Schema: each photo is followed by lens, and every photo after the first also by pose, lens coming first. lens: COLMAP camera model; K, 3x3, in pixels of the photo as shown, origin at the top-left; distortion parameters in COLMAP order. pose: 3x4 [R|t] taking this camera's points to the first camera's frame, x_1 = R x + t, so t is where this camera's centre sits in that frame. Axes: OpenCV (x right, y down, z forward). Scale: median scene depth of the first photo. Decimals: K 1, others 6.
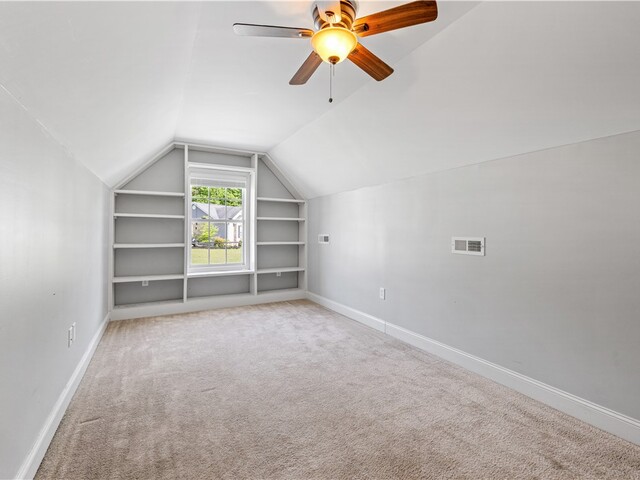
lens RADIAL K [[307.9, 0, 319.0], [0, 307.9, 234.0], [0, 0, 1]] dist [-0.000508, 0.000523]
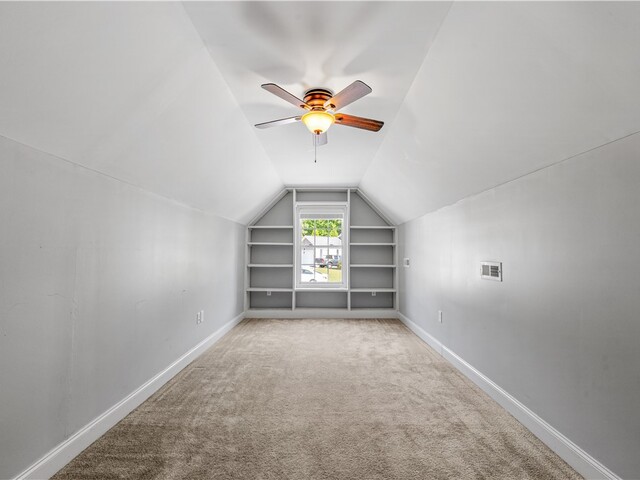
lens RADIAL K [[304.8, 0, 318.8], [0, 304.8, 246.4], [0, 0, 1]] dist [0.000678, 0.000785]
pose [[0.872166, -0.012472, -0.489051, 0.327039], [-0.005178, 0.999384, -0.034720, -0.002110], [0.489183, 0.032814, 0.871564, -0.079260]]
